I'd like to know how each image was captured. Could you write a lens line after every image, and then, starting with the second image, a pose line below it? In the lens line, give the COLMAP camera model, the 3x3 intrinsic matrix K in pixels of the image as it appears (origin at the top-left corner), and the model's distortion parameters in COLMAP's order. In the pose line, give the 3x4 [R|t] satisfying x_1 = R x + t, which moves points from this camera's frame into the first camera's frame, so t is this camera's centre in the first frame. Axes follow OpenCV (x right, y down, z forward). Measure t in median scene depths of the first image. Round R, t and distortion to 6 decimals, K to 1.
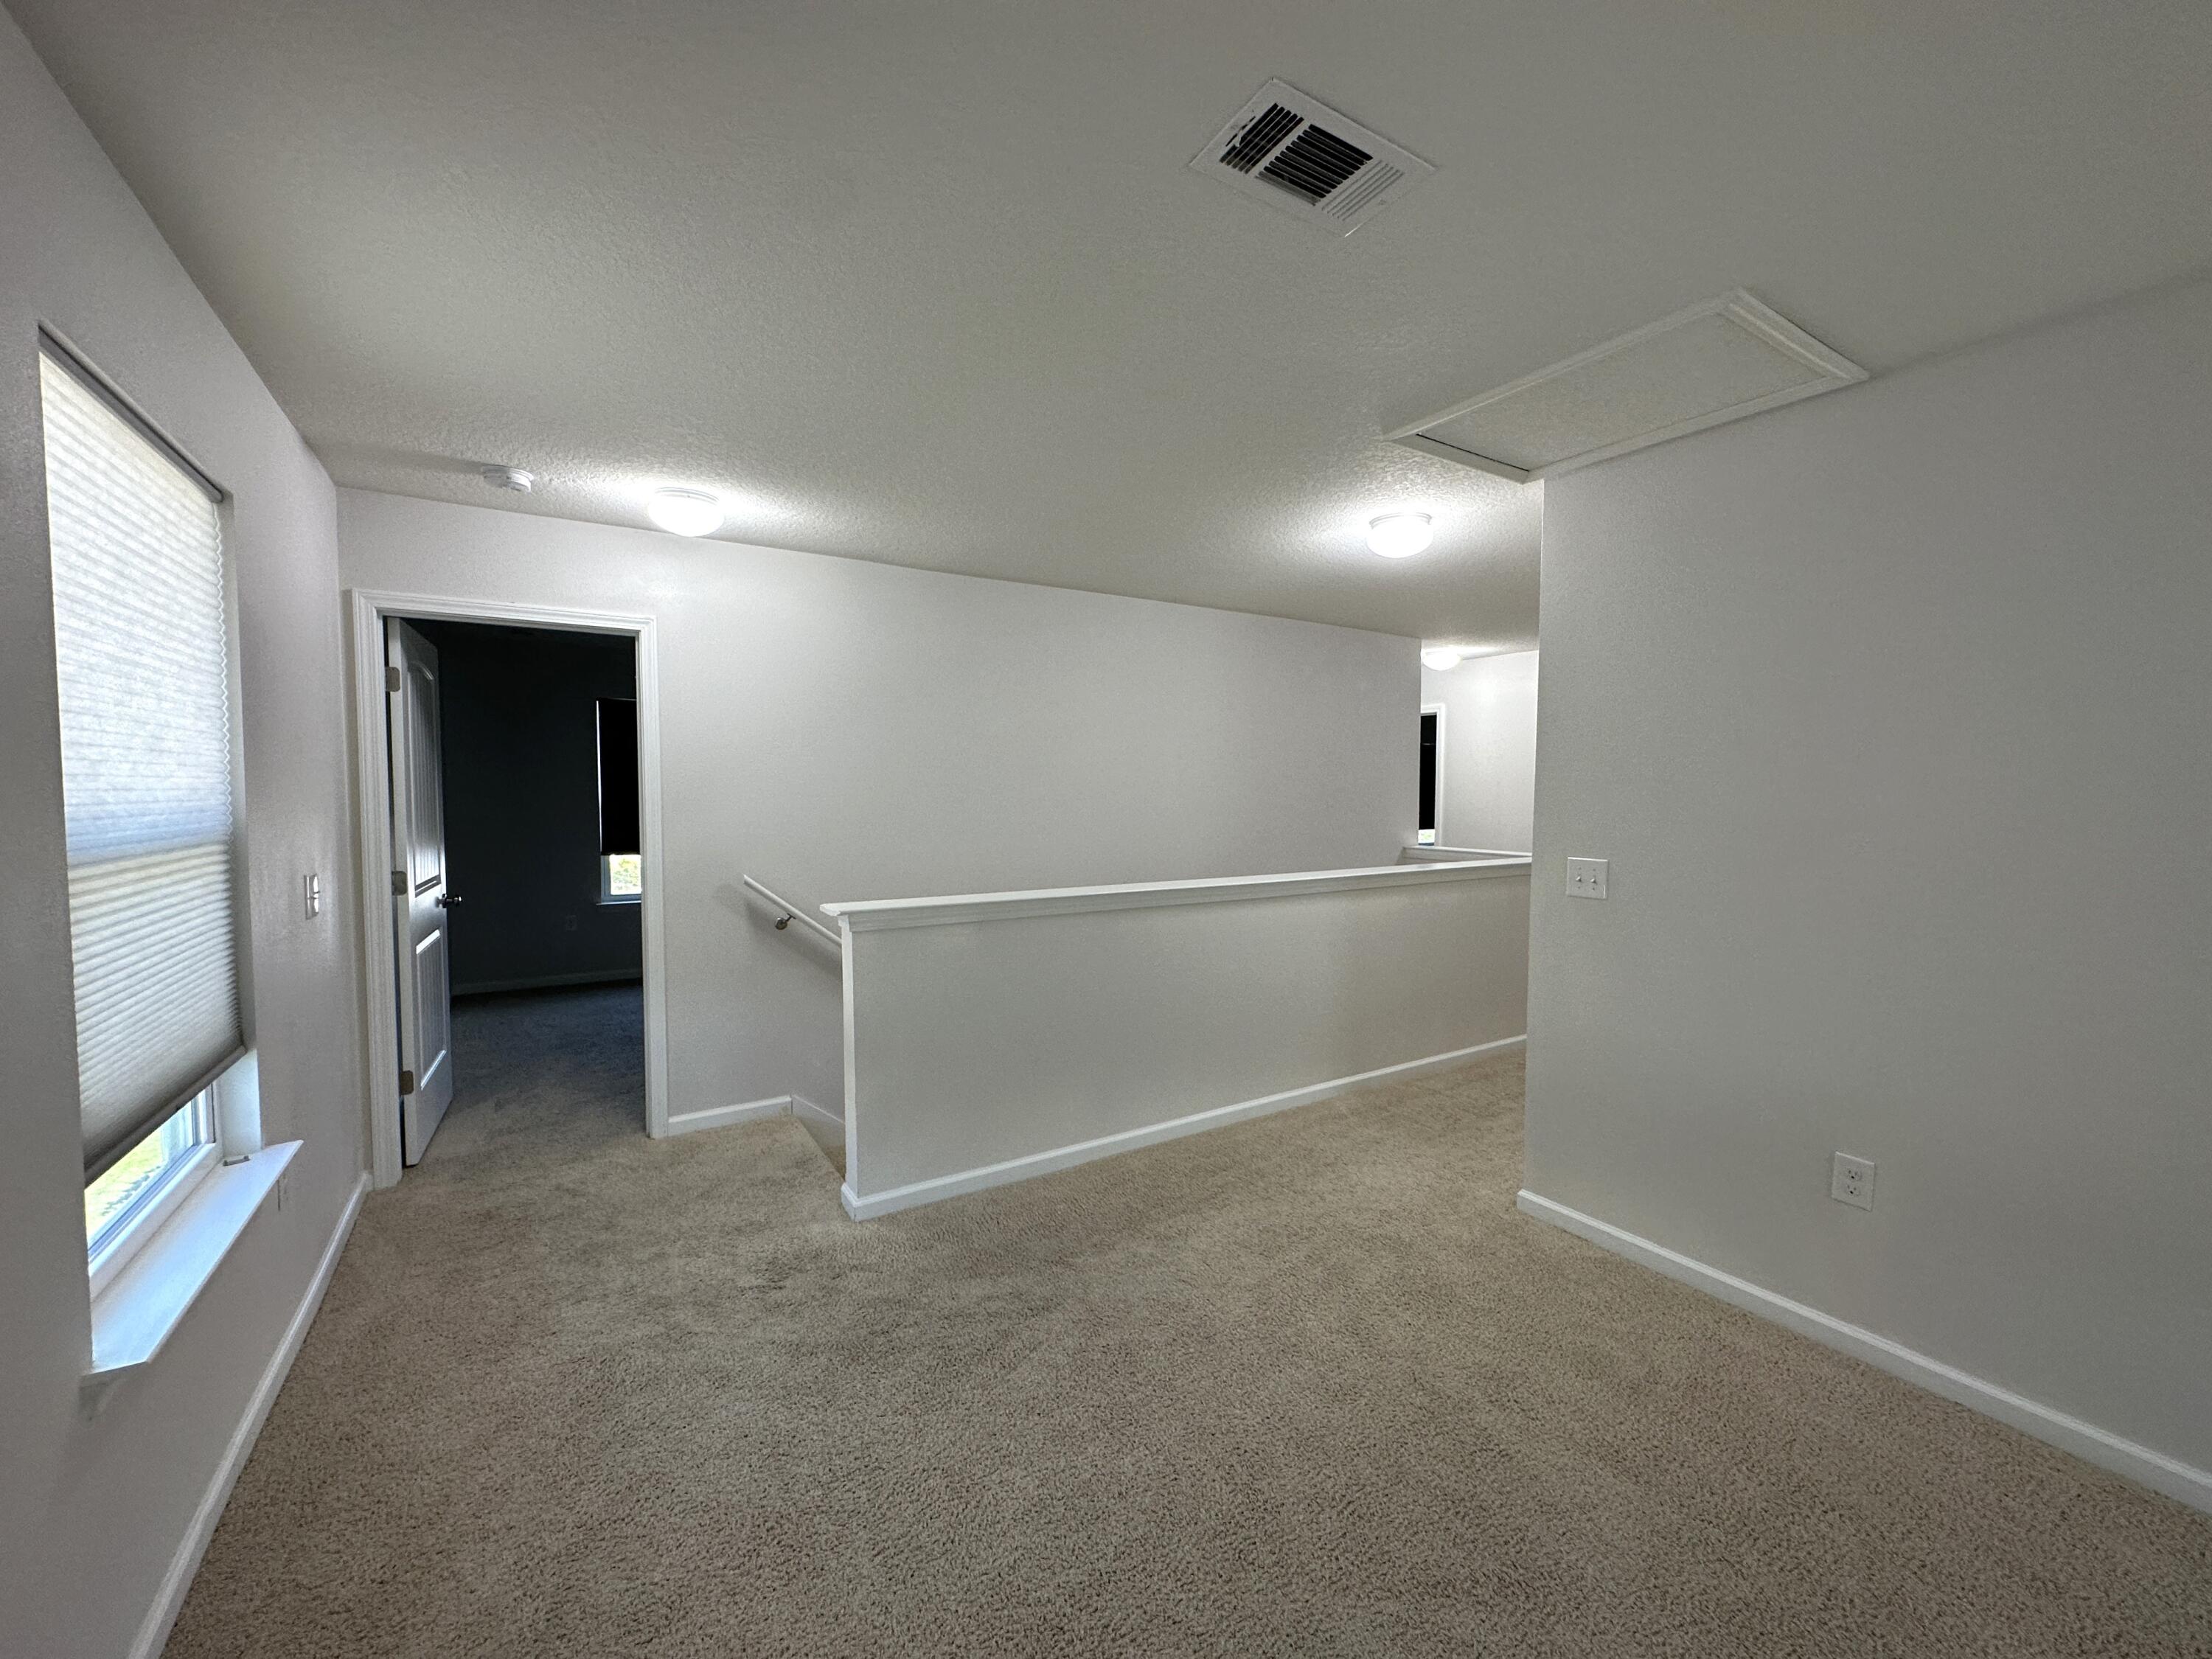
lens RADIAL K [[884.1, 0, 1106.0], [0, 884.1, 829.5], [0, 0, 1]] dist [-0.002215, 0.000374]
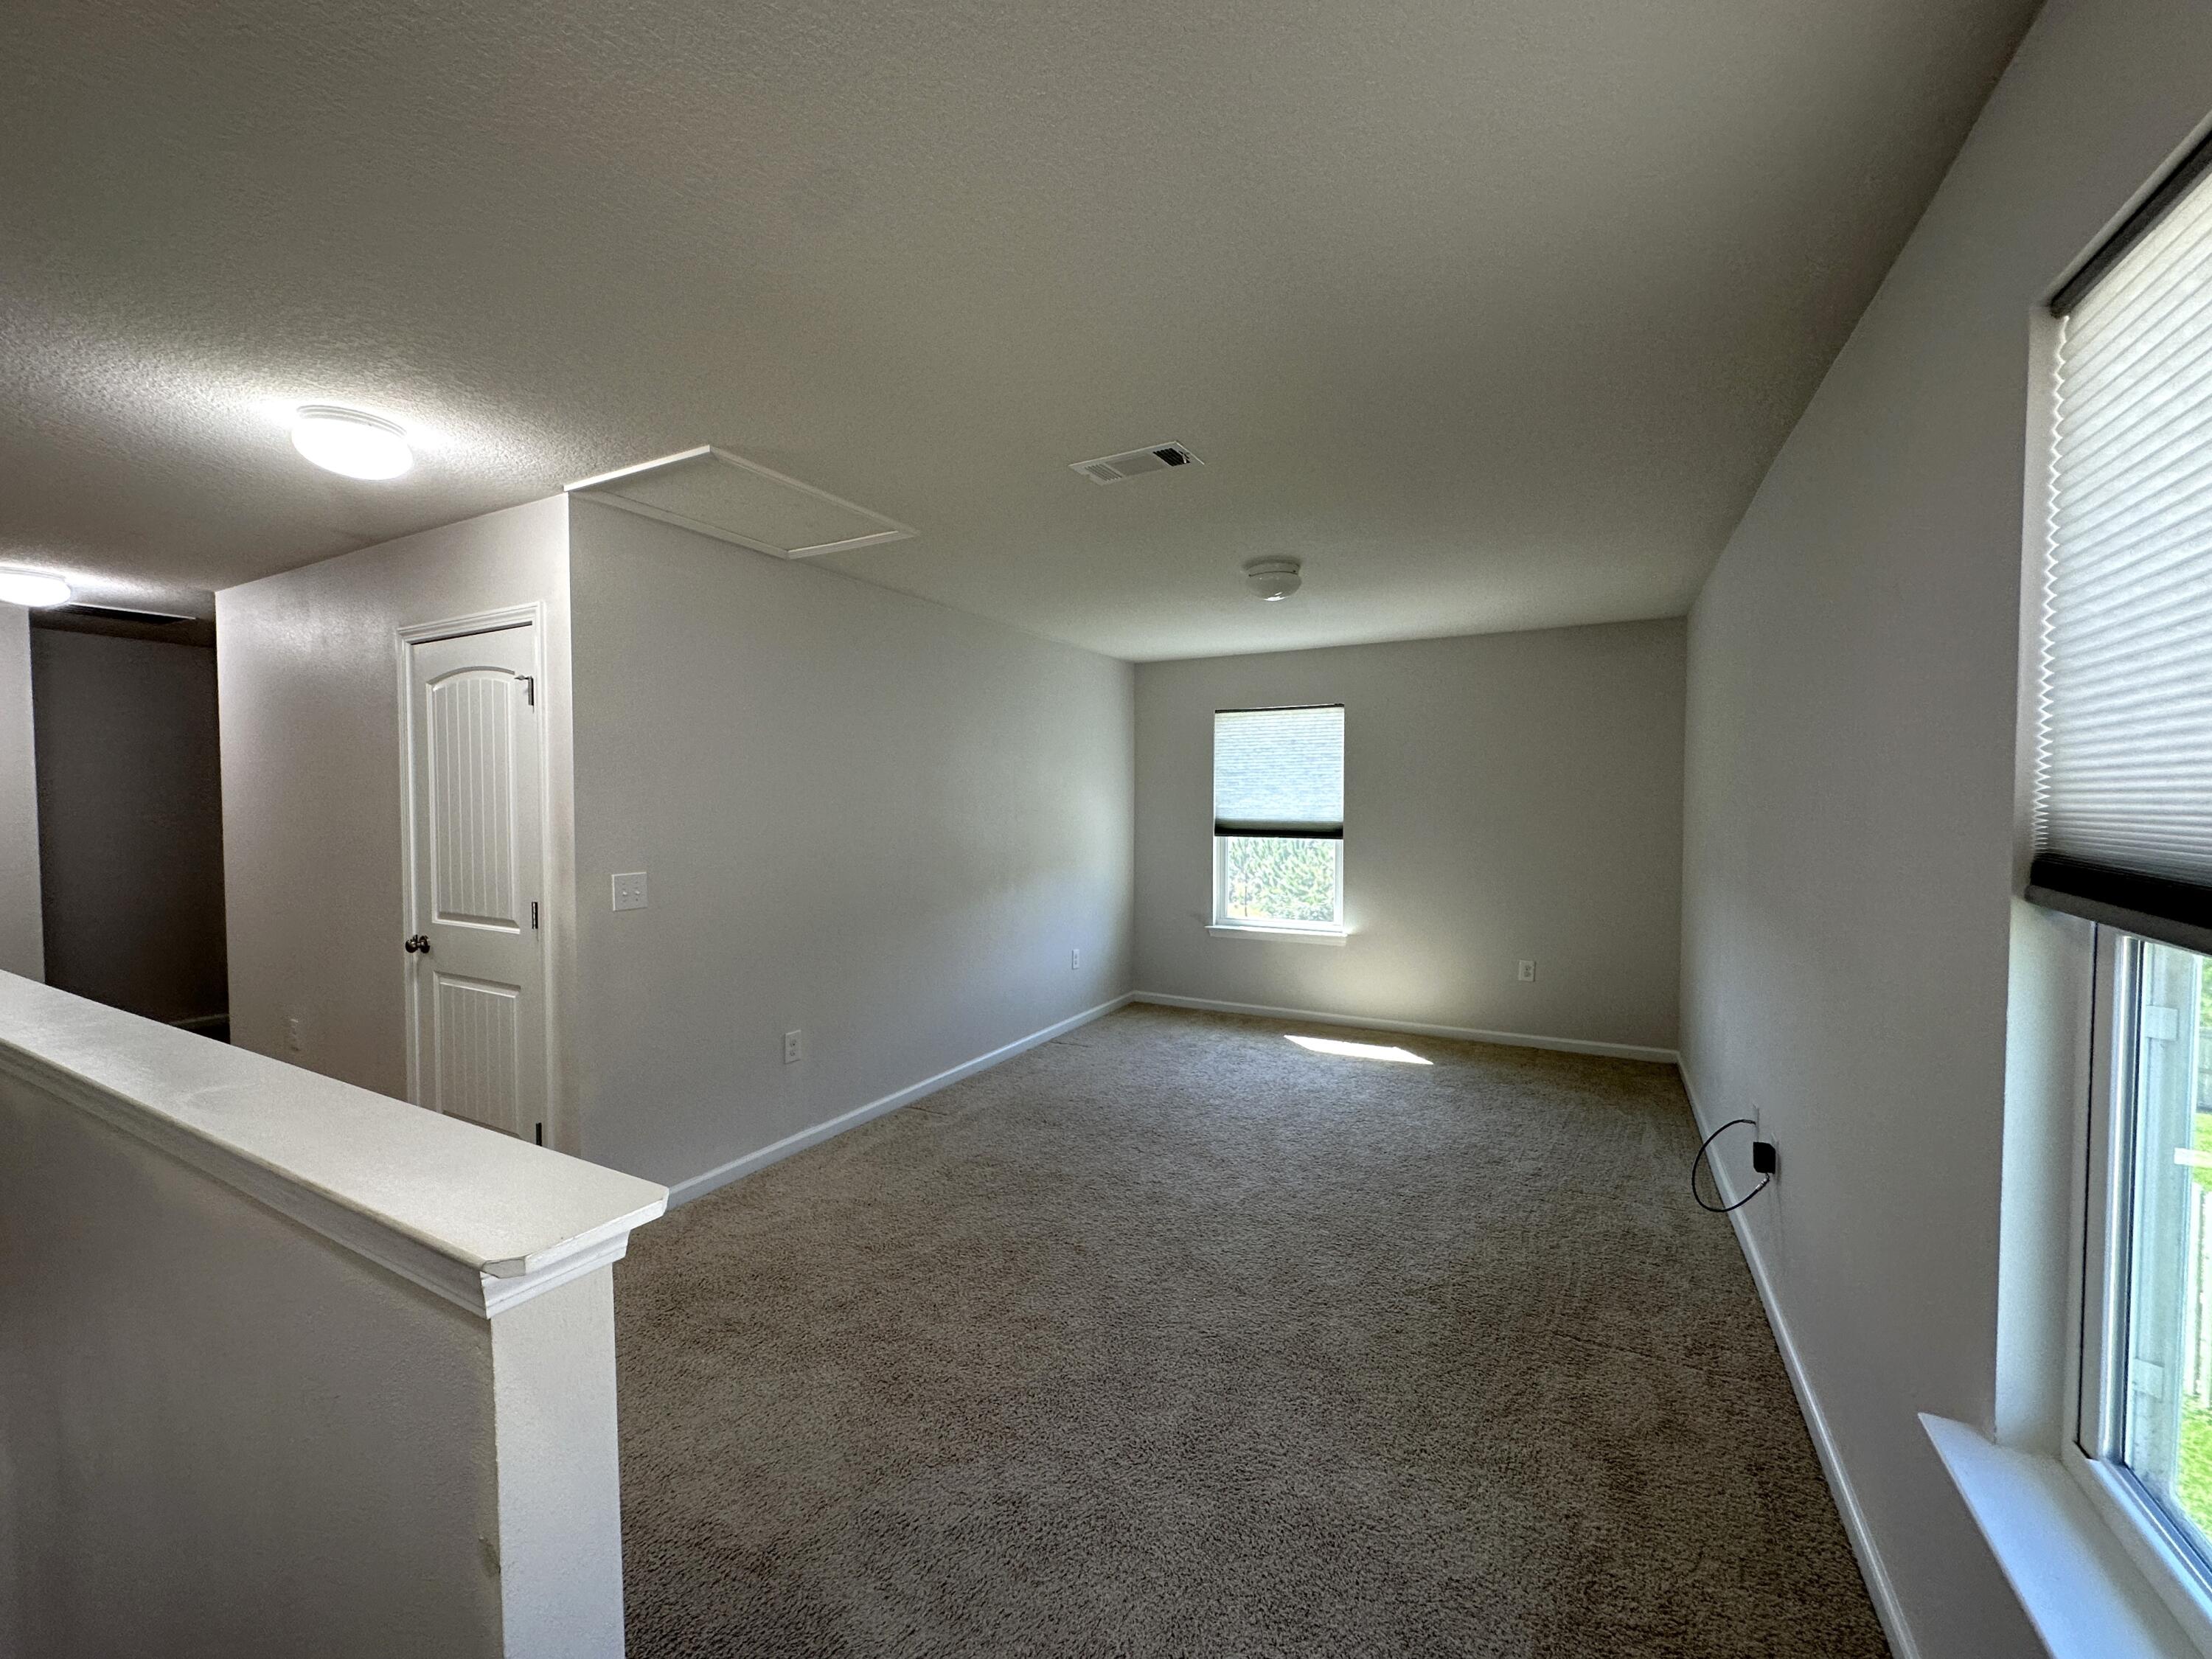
lens RADIAL K [[884.1, 0, 1106.0], [0, 884.1, 829.5], [0, 0, 1]] dist [-0.002215, 0.000374]
pose [[-0.495304, -0.030620, 0.868180, -0.759141], [0.042316, 0.997342, 0.059317, -0.067330], [-0.867688, 0.066118, -0.492692, 1.141212]]
